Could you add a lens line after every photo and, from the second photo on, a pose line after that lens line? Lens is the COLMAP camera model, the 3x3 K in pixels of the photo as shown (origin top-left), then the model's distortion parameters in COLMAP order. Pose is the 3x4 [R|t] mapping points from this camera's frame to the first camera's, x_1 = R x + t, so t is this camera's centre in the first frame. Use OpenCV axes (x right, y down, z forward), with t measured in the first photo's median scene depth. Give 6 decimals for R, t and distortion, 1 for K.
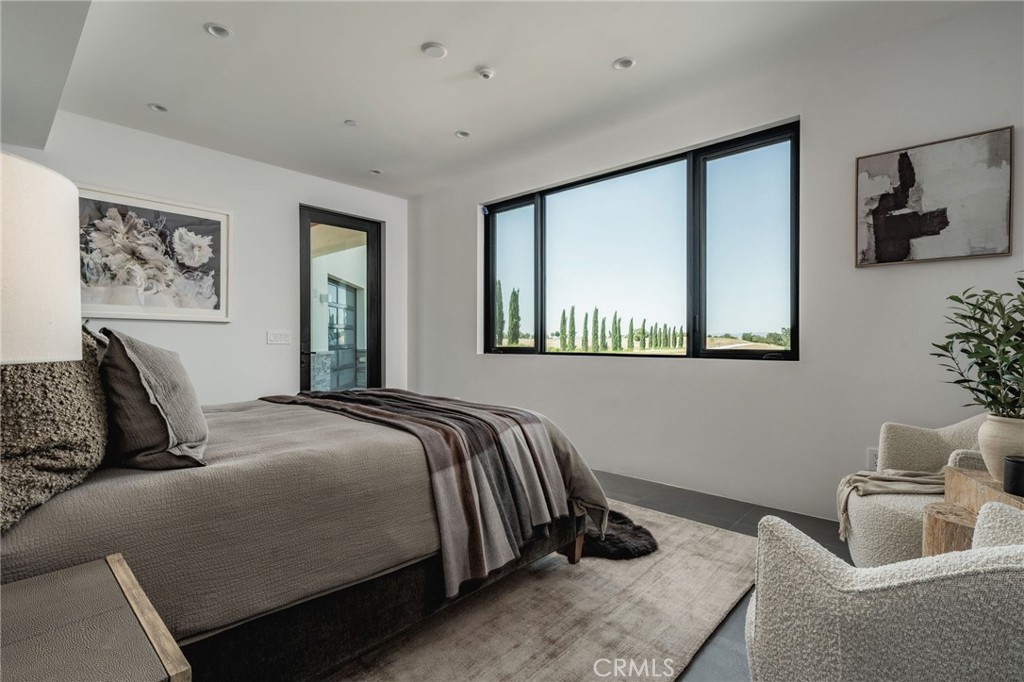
lens RADIAL K [[491.1, 0, 511.4], [0, 491.1, 344.5], [0, 0, 1]] dist [0.000891, 0.000111]
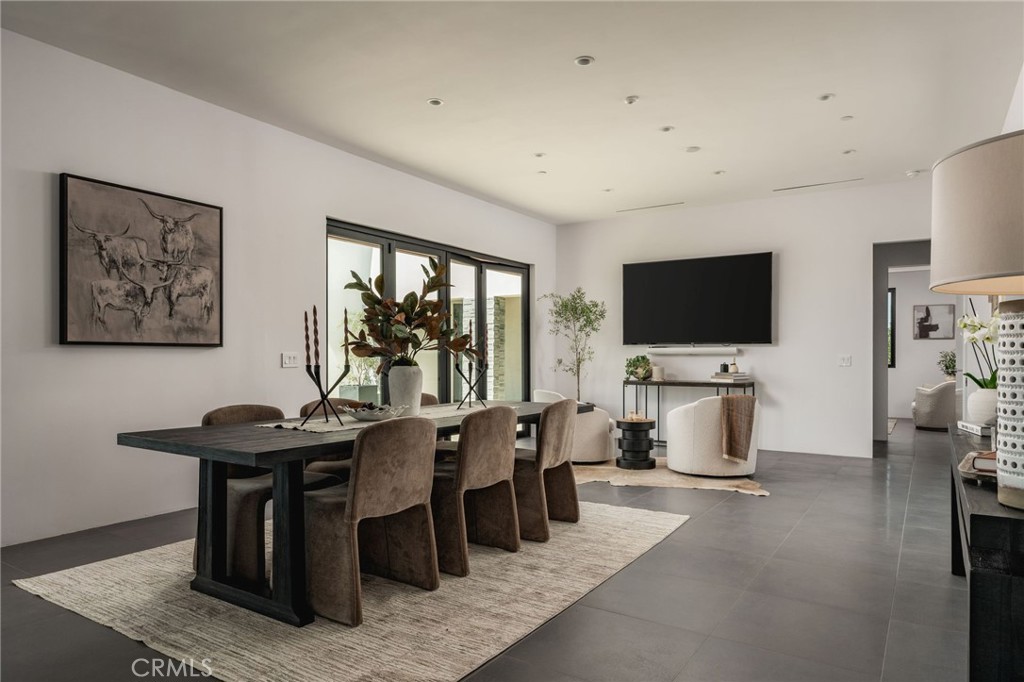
lens RADIAL K [[639.7, 0, 507.2], [0, 639.7, 364.6], [0, 0, 1]] dist [0.002641, -0.000461]
pose [[0.988517, -0.006794, 0.150957, -2.805577], [0.005187, 0.999926, 0.011034, -0.049088], [-0.151021, -0.010124, 0.988479, -3.010705]]
